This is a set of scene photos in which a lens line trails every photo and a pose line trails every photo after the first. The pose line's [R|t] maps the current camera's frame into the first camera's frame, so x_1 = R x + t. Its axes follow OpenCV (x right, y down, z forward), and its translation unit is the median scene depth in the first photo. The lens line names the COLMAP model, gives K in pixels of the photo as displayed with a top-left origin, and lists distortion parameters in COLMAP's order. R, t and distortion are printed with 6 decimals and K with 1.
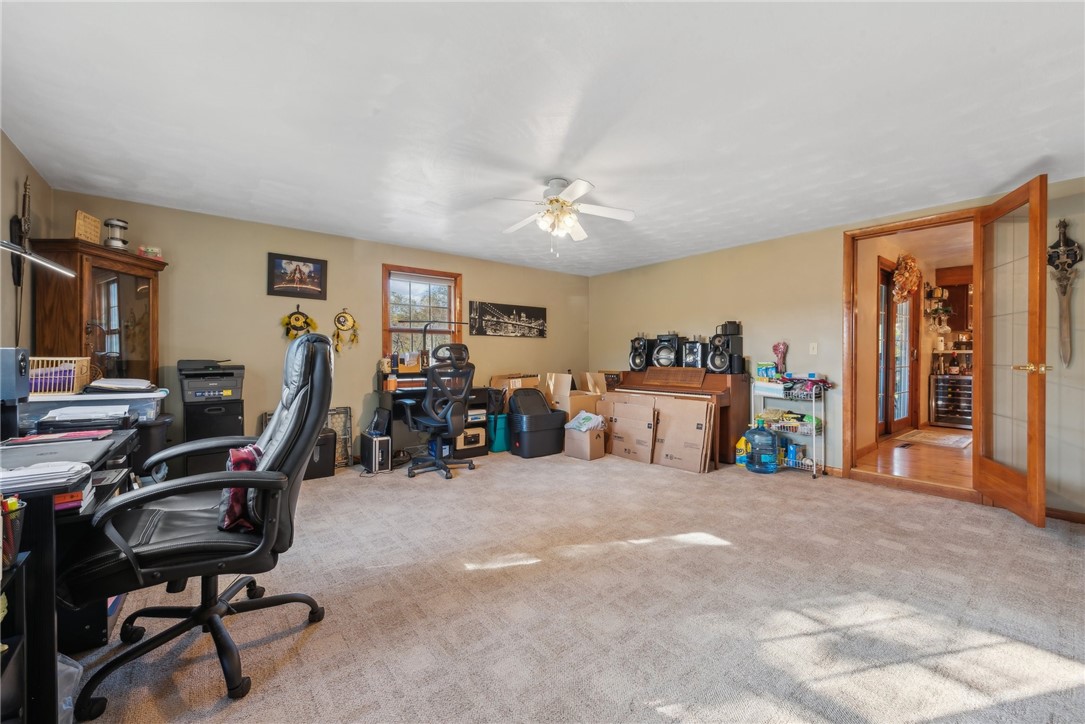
lens RADIAL K [[432.1, 0, 542.5], [0, 432.1, 362.0], [0, 0, 1]] dist [-0.000233, -0.000283]
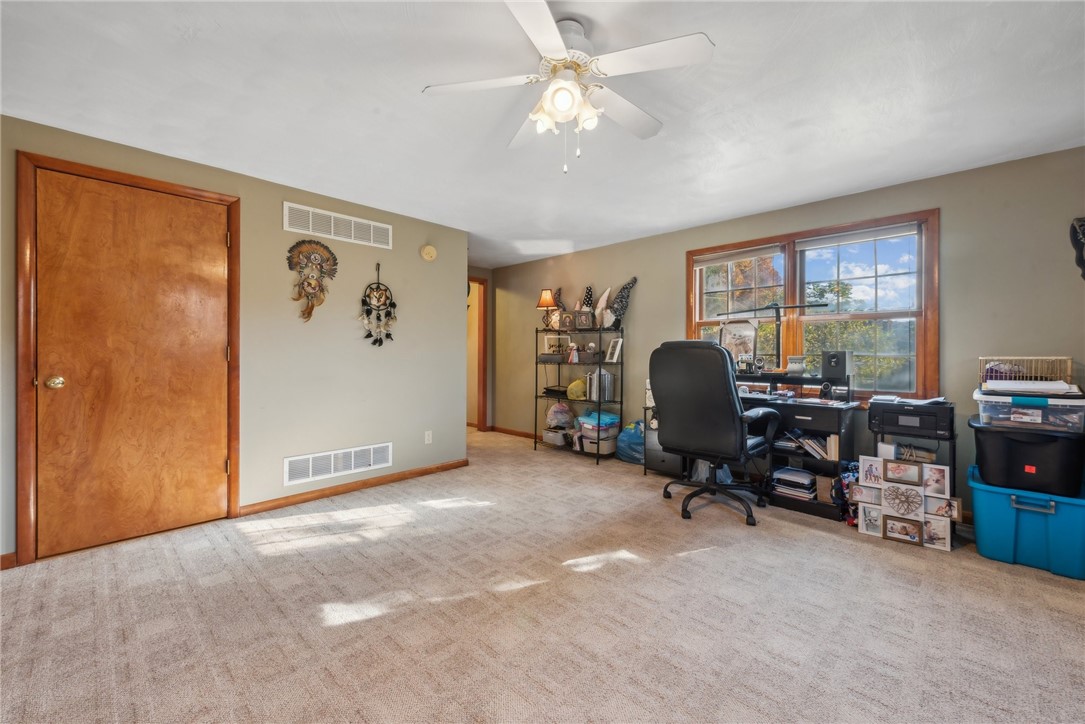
lens RADIAL K [[432.1, 0, 542.5], [0, 432.1, 362.0], [0, 0, 1]] dist [-0.000233, -0.000283]
pose [[-0.990873, -0.003328, -0.134756, 0.183624], [-0.007682, 0.999465, 0.031805, -0.024795], [0.134578, 0.032549, -0.990368, 2.052711]]
